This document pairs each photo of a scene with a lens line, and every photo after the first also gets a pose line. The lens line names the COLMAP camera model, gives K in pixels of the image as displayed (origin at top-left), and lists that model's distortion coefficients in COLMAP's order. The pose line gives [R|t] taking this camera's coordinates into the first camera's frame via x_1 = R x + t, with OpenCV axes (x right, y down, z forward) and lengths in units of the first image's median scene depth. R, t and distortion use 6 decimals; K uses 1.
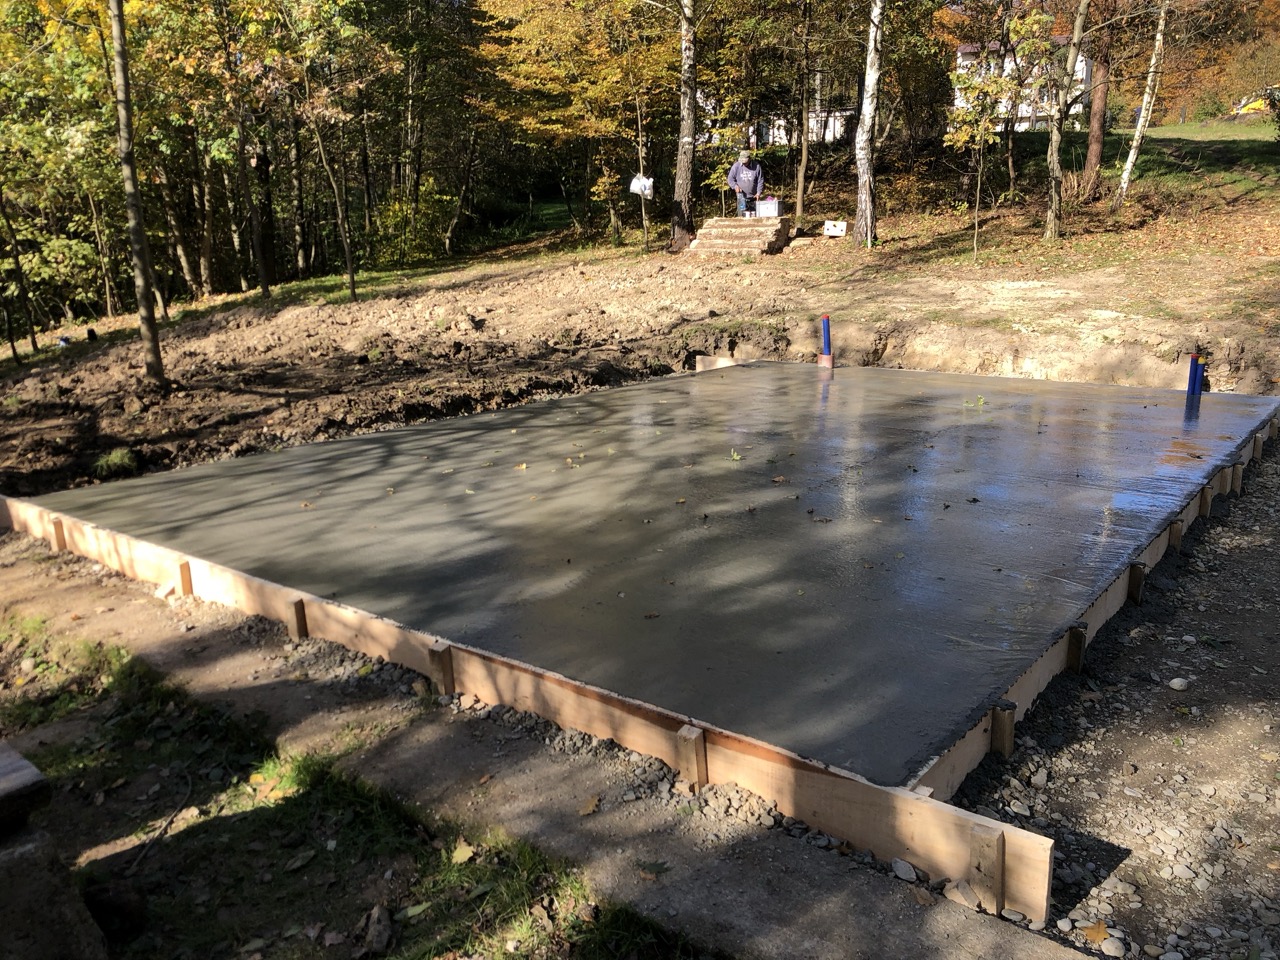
lens RADIAL K [[1043.5, 0, 640.0], [0, 1043.5, 480.0], [0, 0, 1]] dist [0.016647, 0.008924]
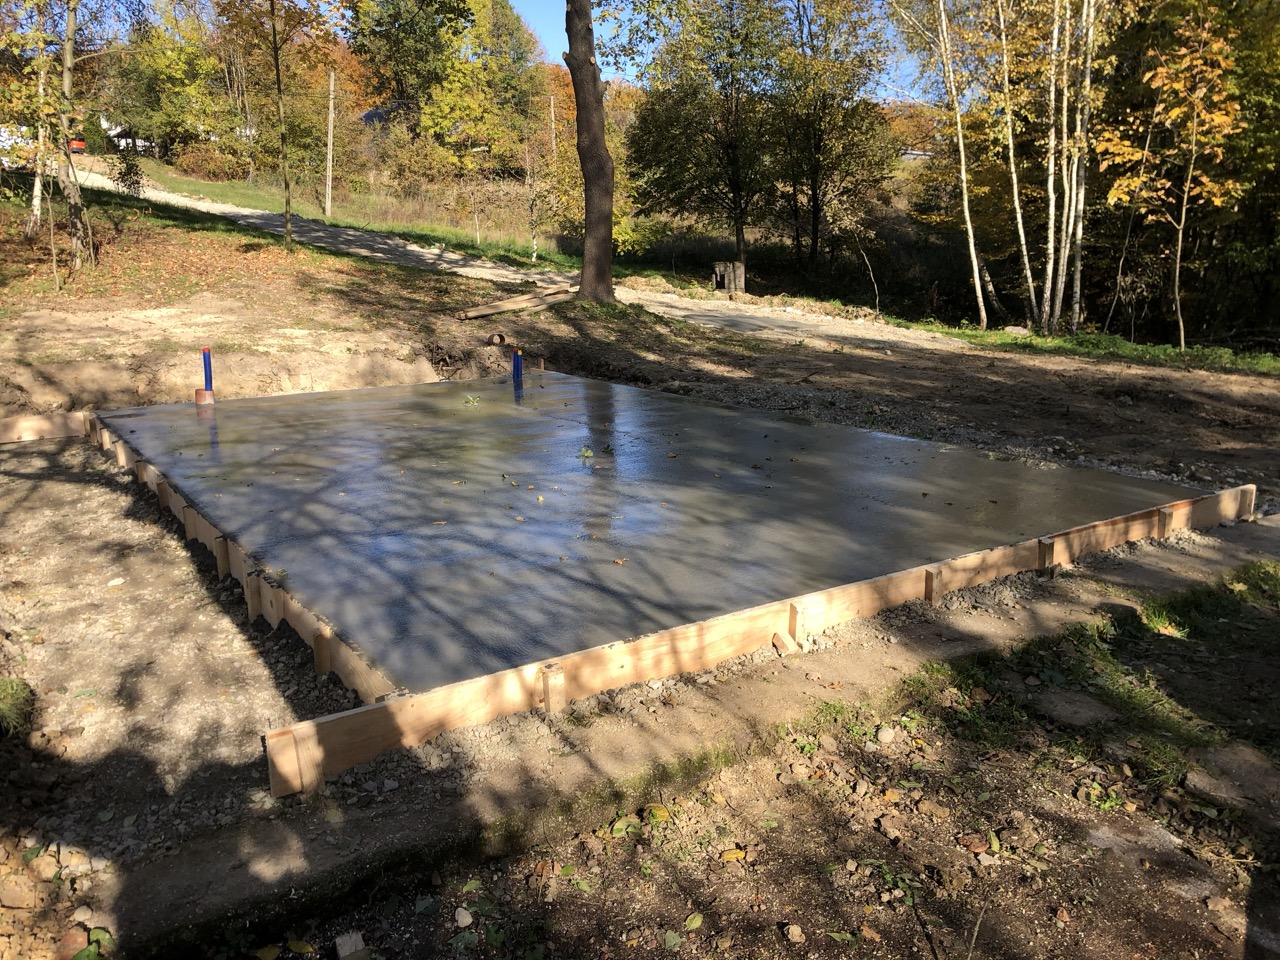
lens RADIAL K [[1043.5, 0, 640.0], [0, 1043.5, 480.0], [0, 0, 1]] dist [0.016647, 0.008924]
pose [[0.297233, -0.188649, 0.935983, -1.228700], [0.211609, 0.968924, 0.128089, -0.164808], [-0.931061, 0.159991, 0.327916, 0.747221]]
